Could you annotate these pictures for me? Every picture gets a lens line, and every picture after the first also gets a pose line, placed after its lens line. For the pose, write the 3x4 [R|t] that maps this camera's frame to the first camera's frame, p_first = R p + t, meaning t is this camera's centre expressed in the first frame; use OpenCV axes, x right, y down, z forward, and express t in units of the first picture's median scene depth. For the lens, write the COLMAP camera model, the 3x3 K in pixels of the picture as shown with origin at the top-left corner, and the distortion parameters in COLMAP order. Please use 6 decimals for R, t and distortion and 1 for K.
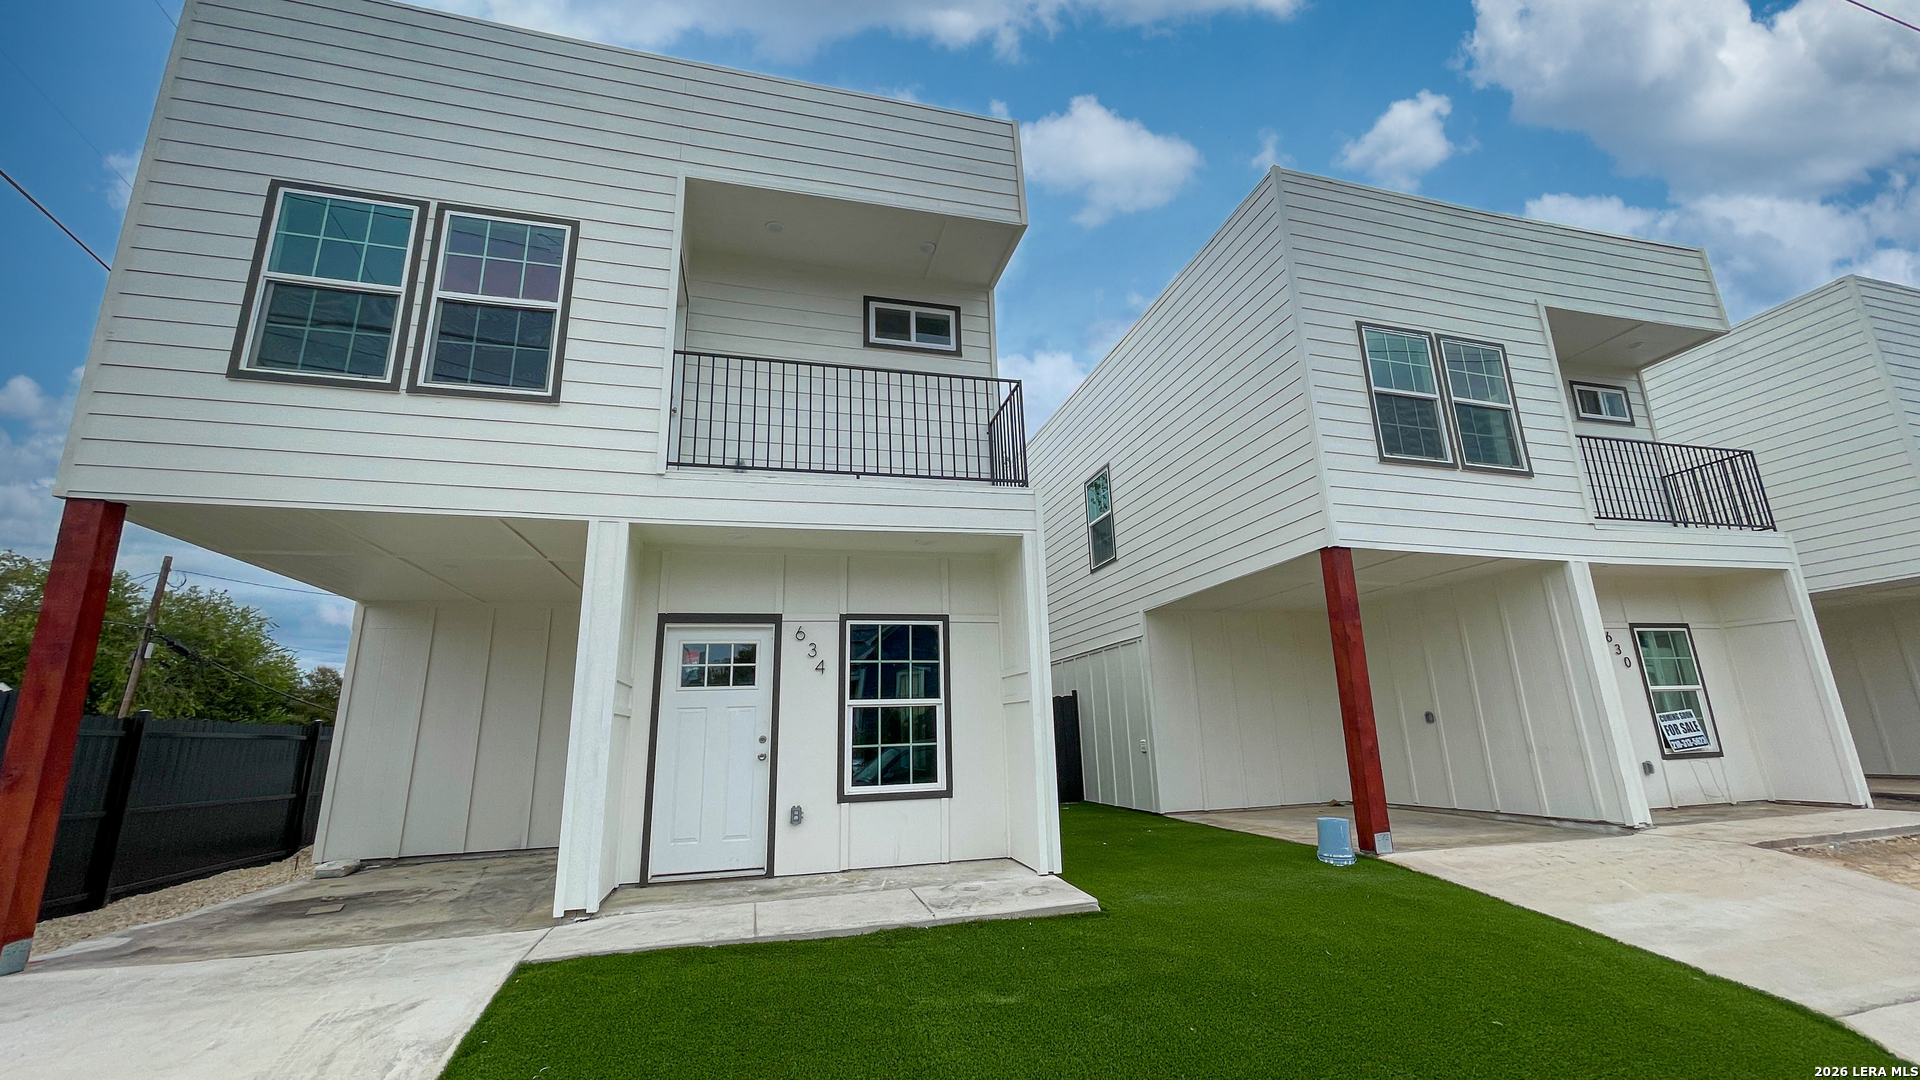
lens RADIAL K [[789.6, 0, 960.0], [0, 789.6, 540.0], [0, 0, 1]] dist [-0.001059, 0.004950]
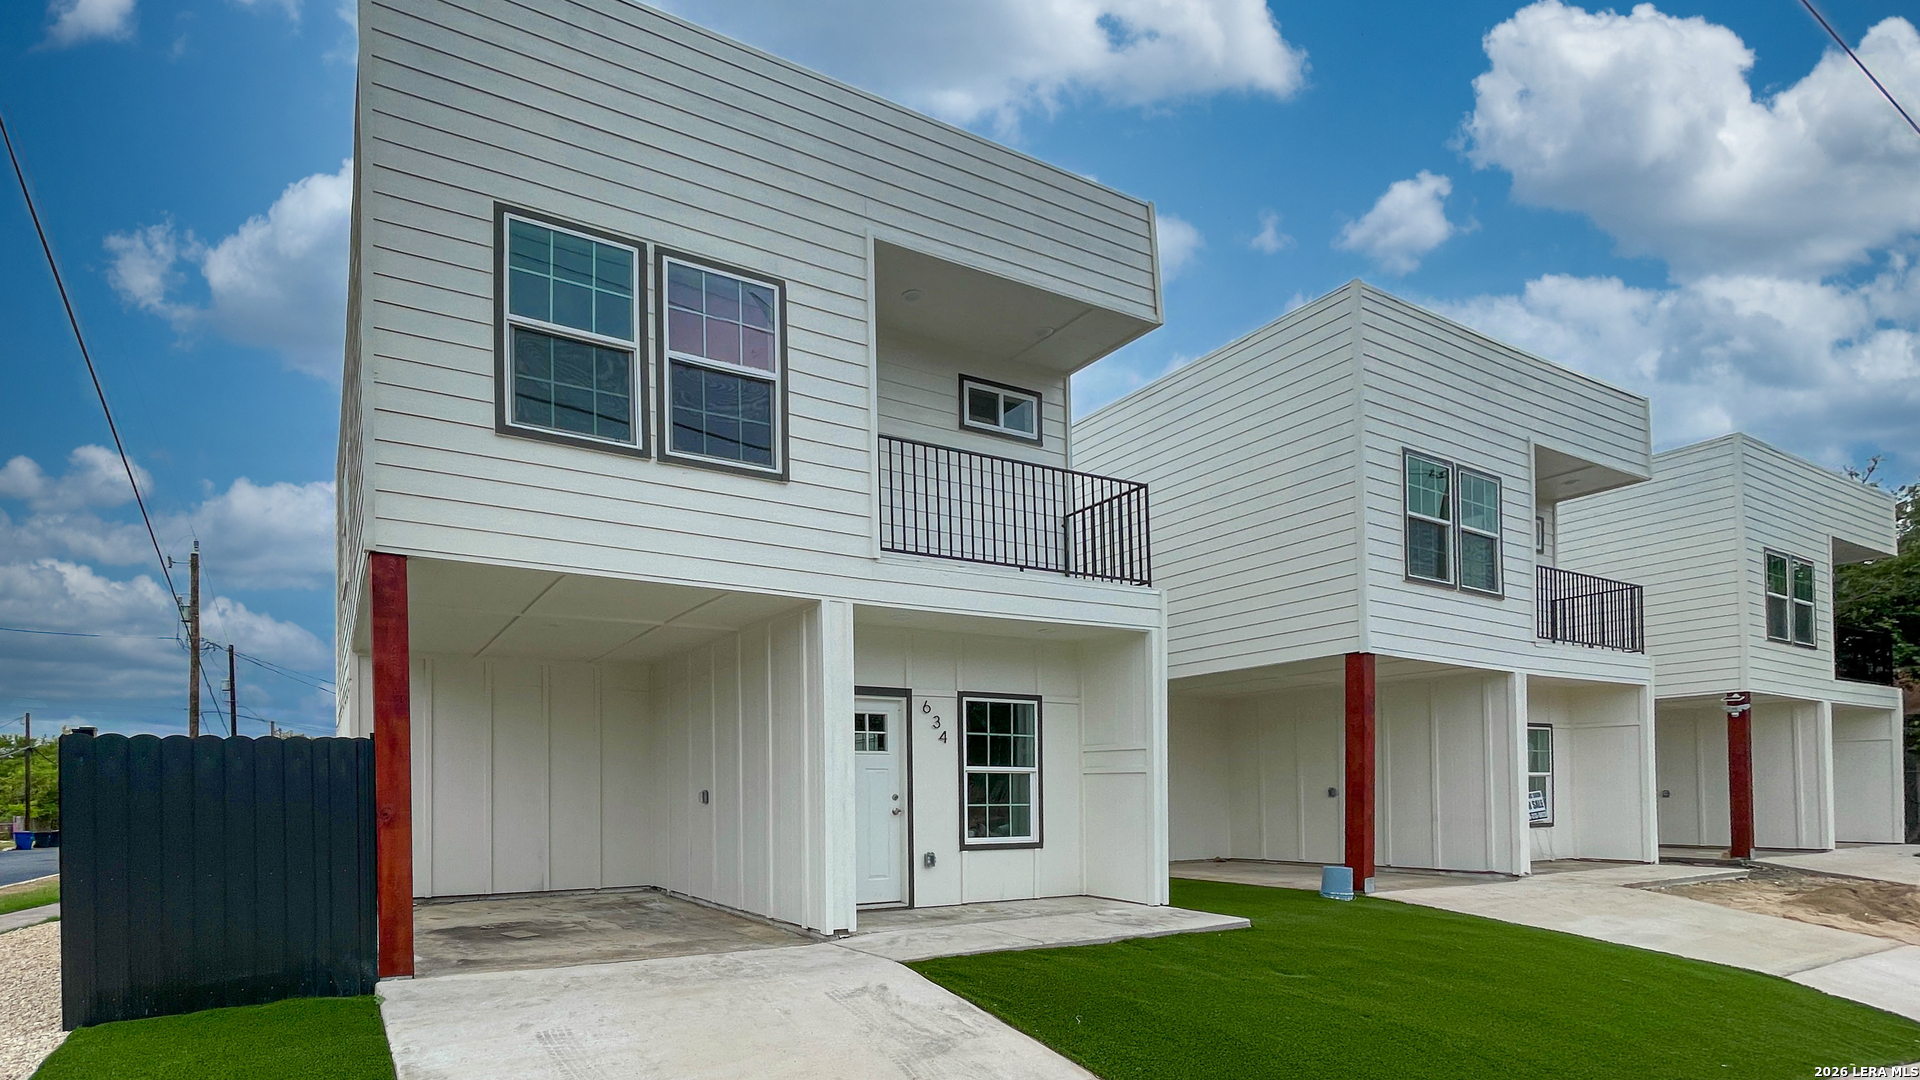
lens RADIAL K [[753.0, 0, 959.0], [0, 753.0, 798.3], [0, 0, 1]] dist [0.001290, -0.000243]
pose [[0.988398, 0.023012, 0.150133, -0.312903], [-0.058422, 0.970010, 0.235939, -0.011155], [-0.140201, -0.241973, 0.960100, -0.067127]]
